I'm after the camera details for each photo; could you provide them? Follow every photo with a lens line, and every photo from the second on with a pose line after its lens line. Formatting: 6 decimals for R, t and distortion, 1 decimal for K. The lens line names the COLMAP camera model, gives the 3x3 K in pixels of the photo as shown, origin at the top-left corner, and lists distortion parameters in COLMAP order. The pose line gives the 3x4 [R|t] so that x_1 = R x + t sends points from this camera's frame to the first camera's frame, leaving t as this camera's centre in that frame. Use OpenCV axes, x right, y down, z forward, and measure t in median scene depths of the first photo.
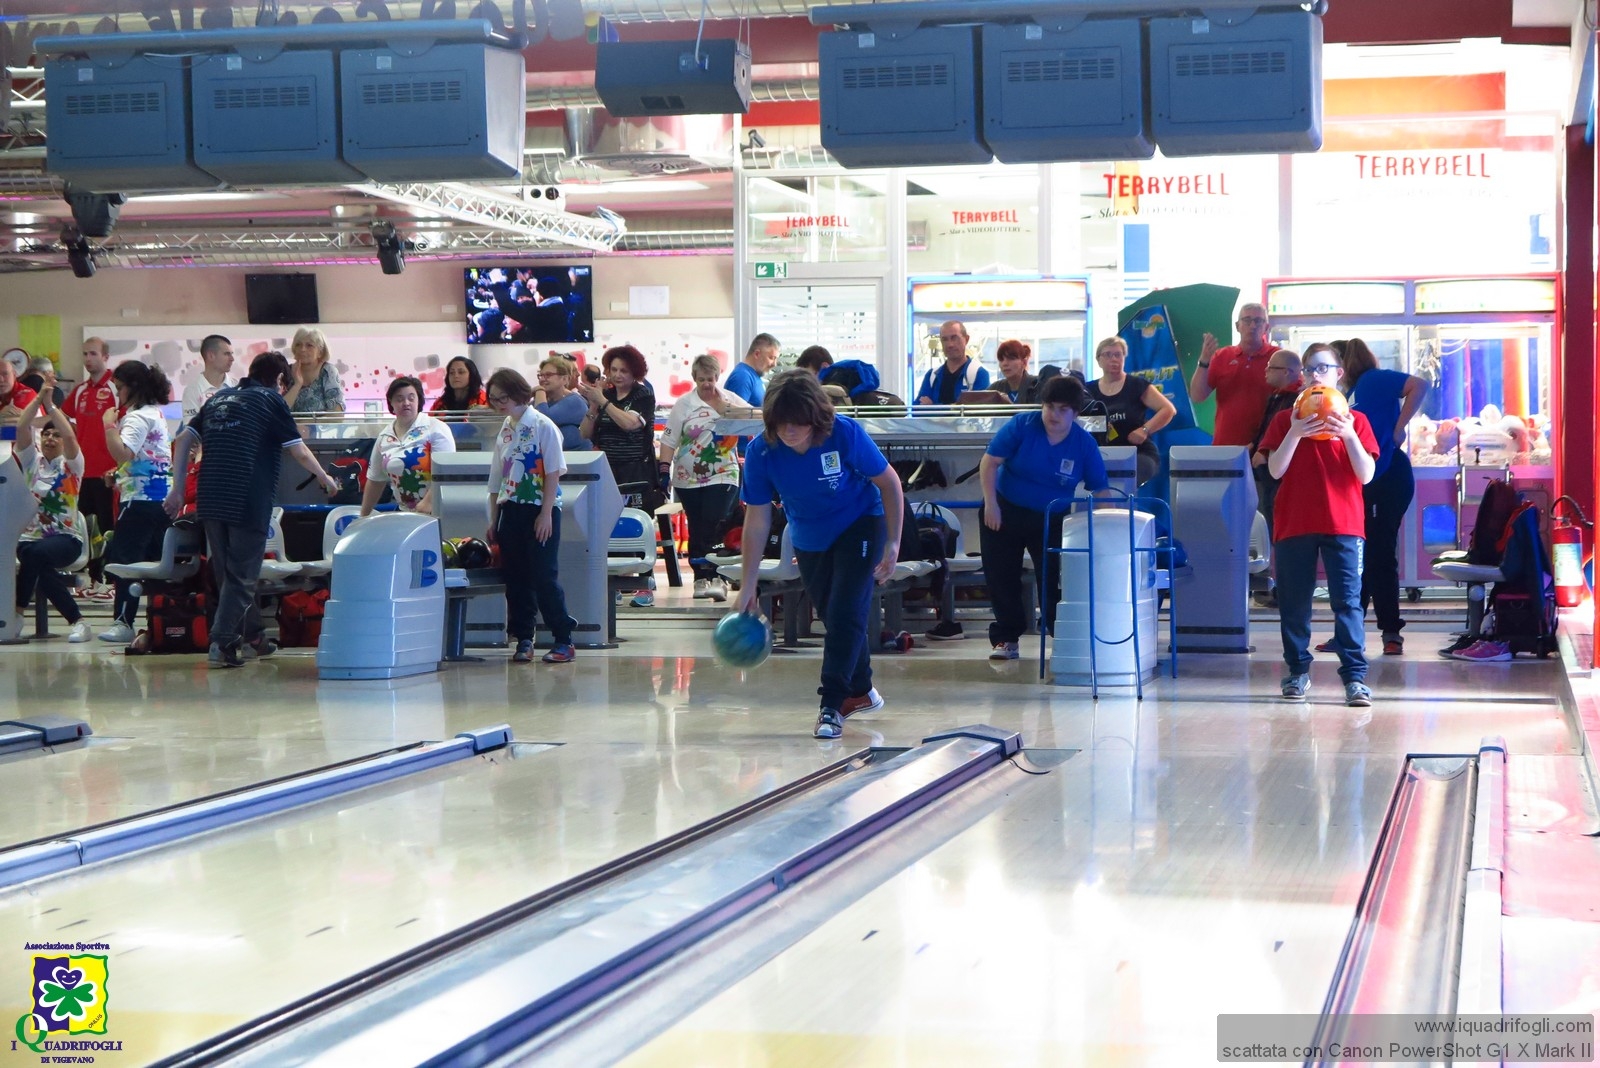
lens RADIAL K [[3188.6, 0, 809.0], [0, 3188.6, 529.8], [0, 0, 1]] dist [-0.009929, 0.325101]
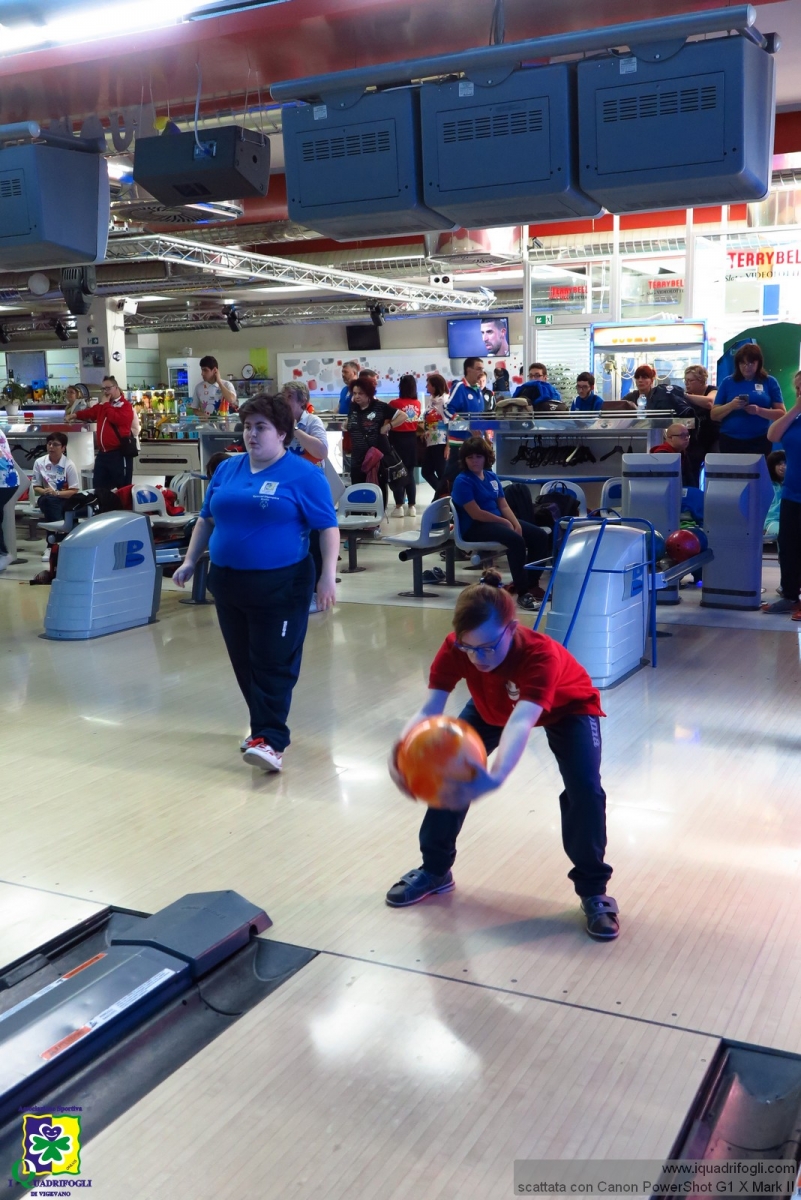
lens RADIAL K [[1200.9, 0, 400.5], [0, 1200.9, 600.0], [0, 0, 1]] dist [0.018055, -0.022177]
pose [[0.967926, 0.029642, -0.249481, 0.100054], [0.008386, 0.988650, 0.150004, -0.036191], [0.251096, -0.147285, 0.956691, 0.406936]]
